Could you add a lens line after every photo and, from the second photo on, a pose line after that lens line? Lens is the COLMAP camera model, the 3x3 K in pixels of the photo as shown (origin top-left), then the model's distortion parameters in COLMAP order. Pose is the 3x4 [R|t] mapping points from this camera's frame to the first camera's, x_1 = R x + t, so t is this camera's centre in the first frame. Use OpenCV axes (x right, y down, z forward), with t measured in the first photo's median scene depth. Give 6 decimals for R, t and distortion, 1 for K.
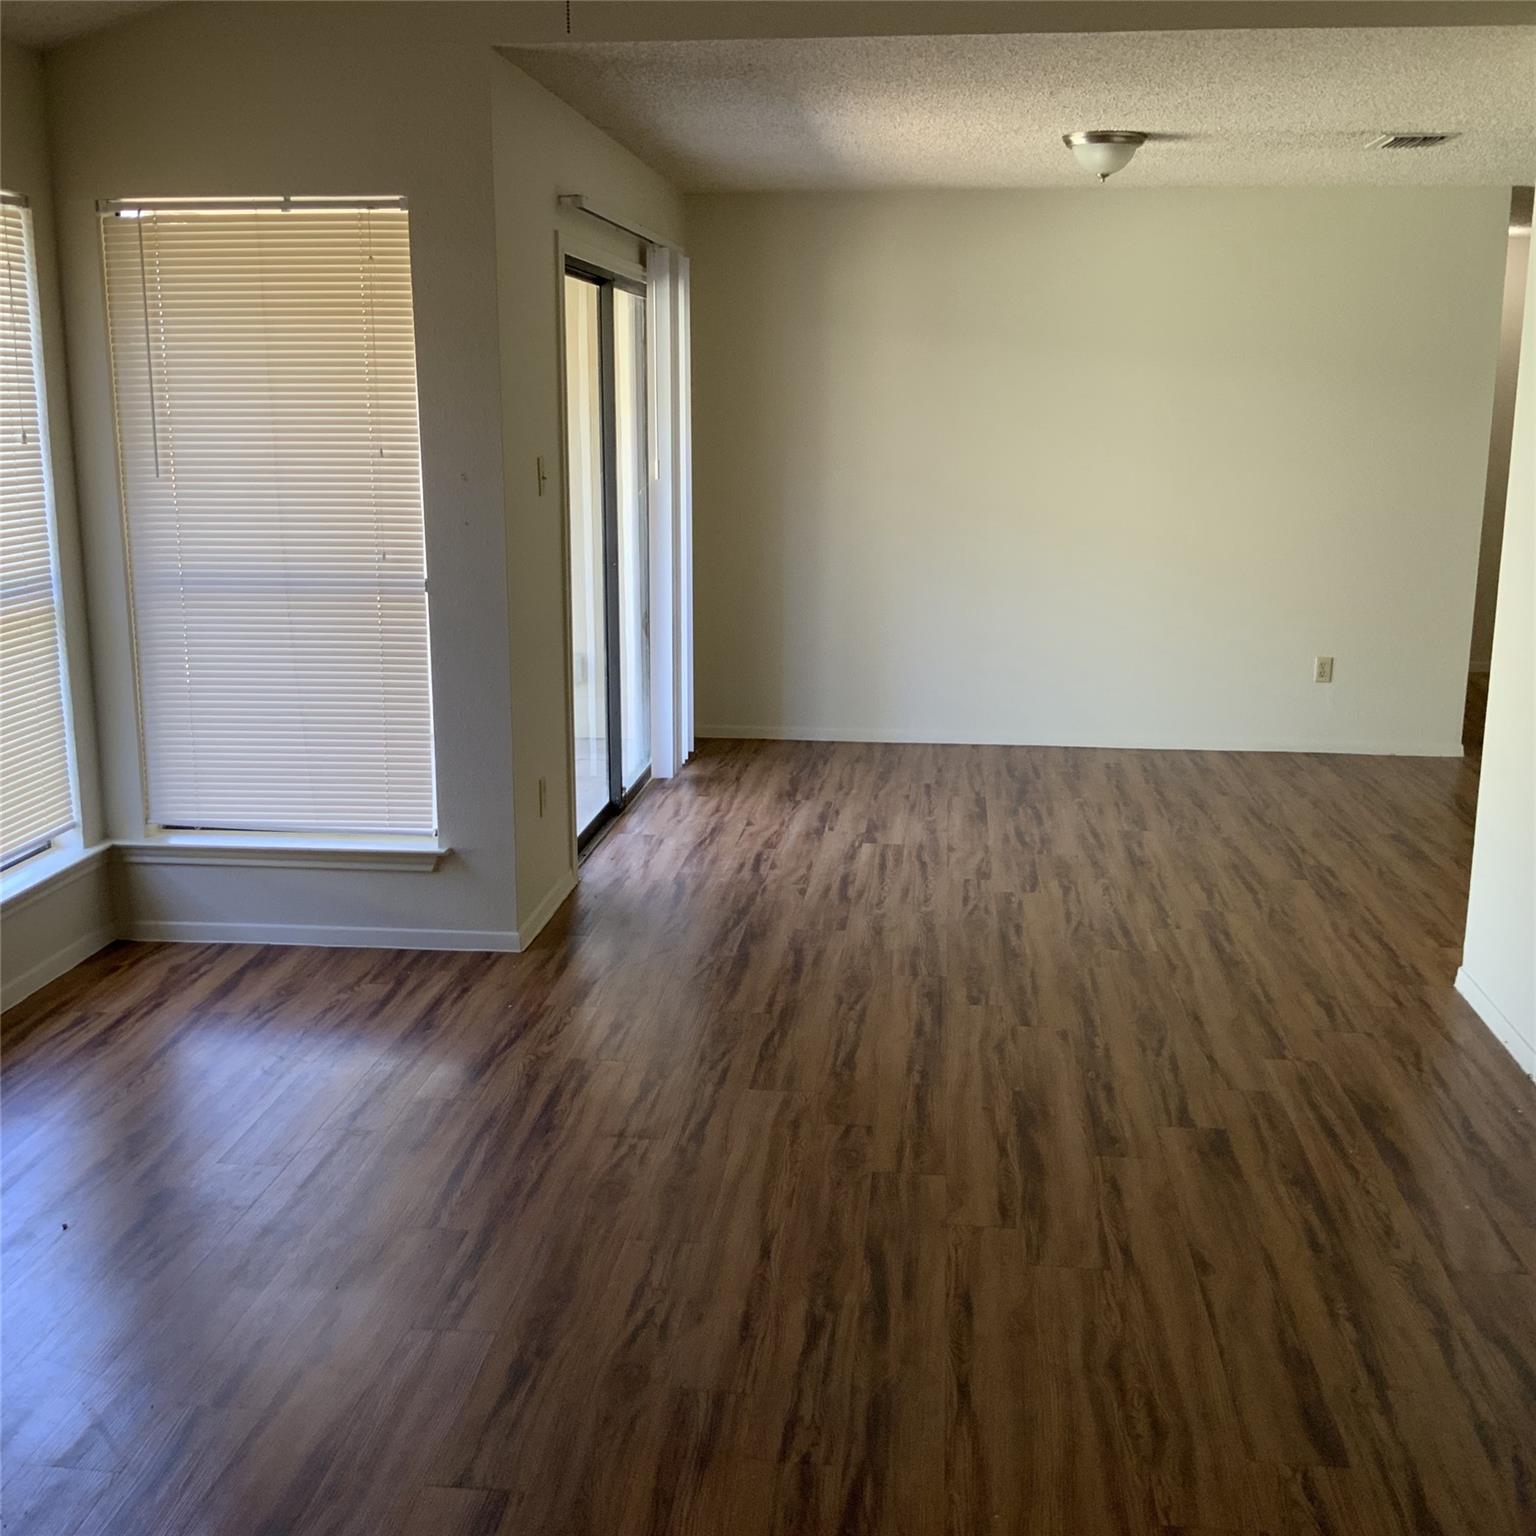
lens RADIAL K [[1697.7, 0, 768.0], [0, 1697.7, 768.0], [0, 0, 1]] dist [0.100092, 0.000161]
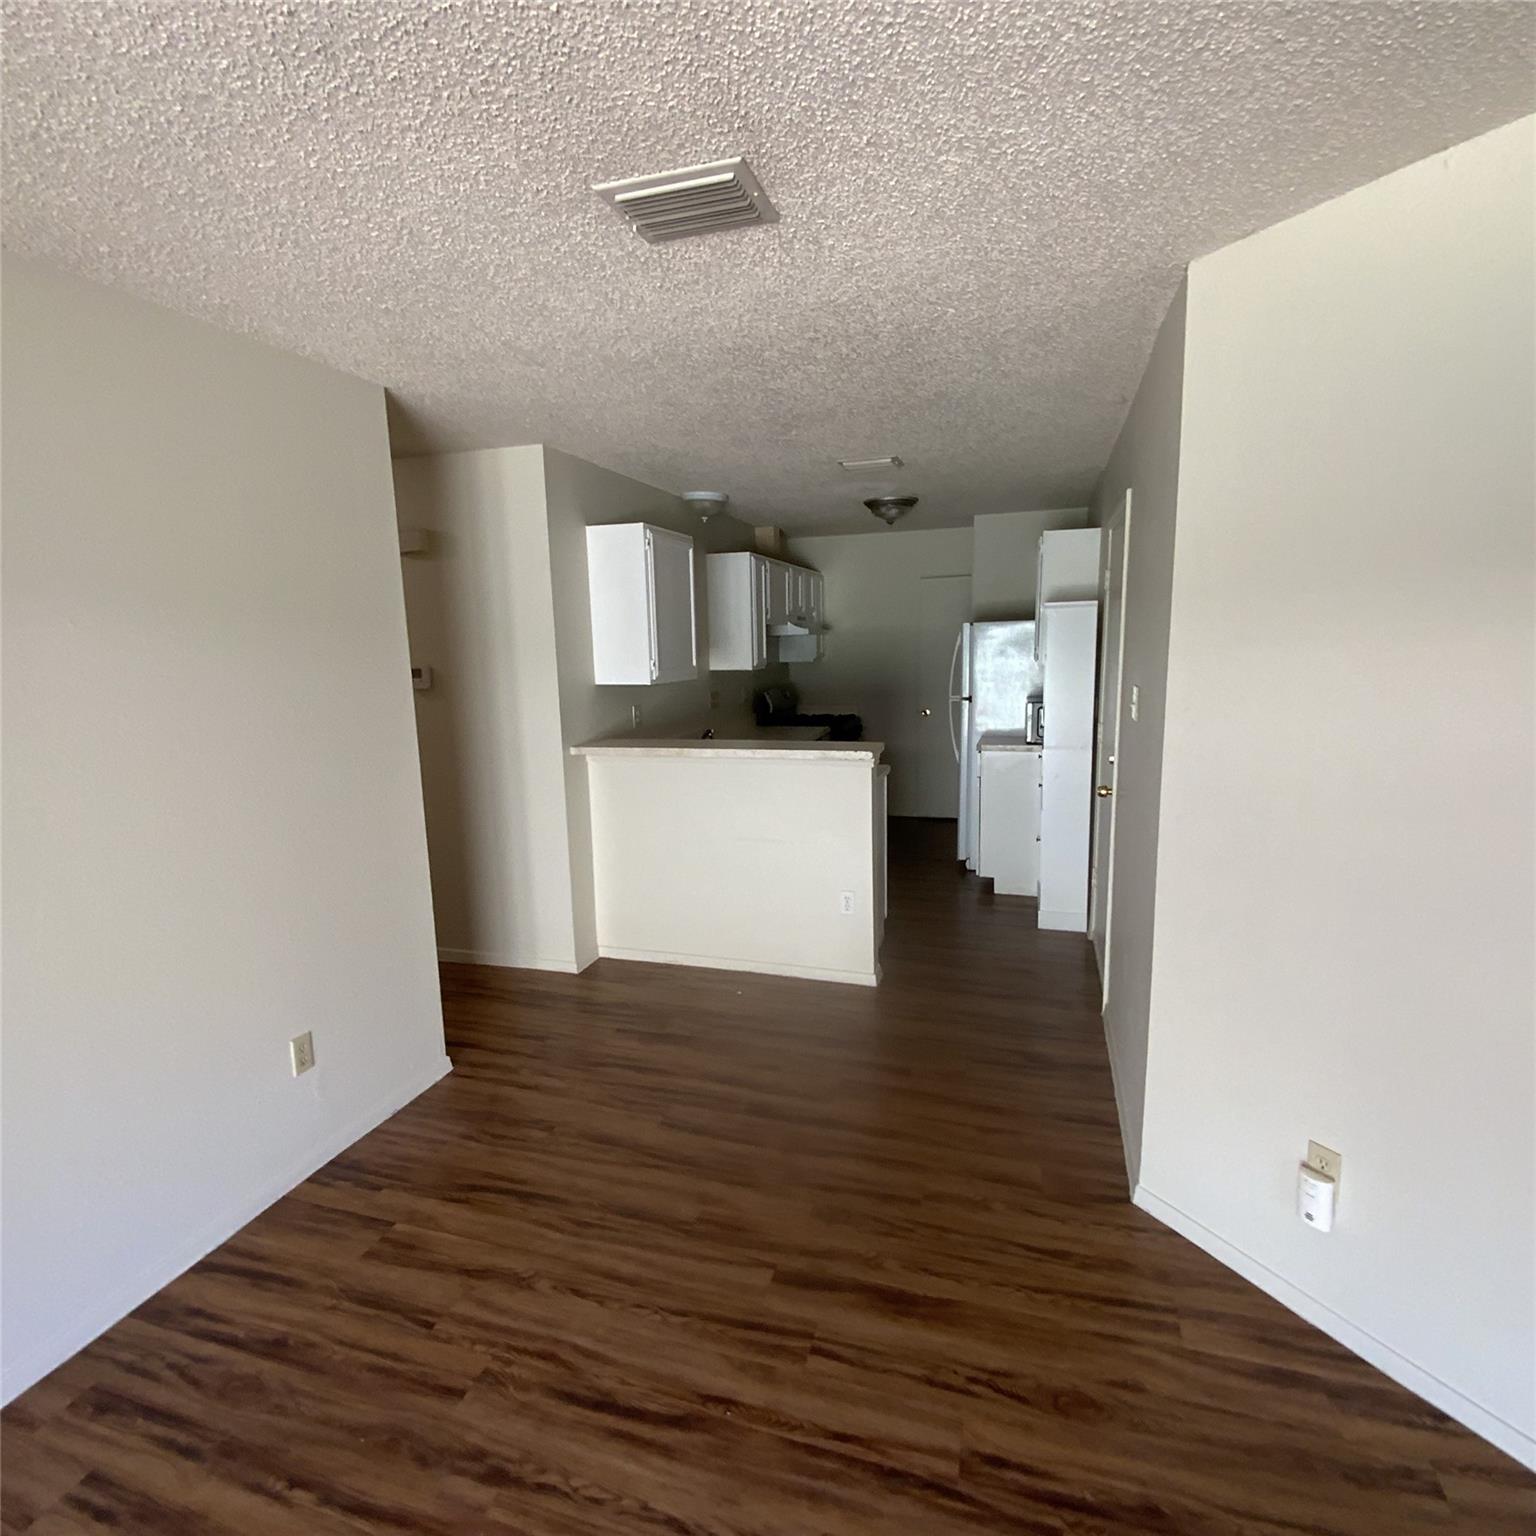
lens RADIAL K [[818.2, 0, 767.7], [0, 818.2, 773.2], [0, 0, 1]] dist [0.016578, -0.014532]
pose [[0.191933, -0.159954, 0.968285, 0.063286], [0.225687, 0.967380, 0.115069, -0.160006], [-0.955106, 0.196444, 0.221771, 0.732021]]
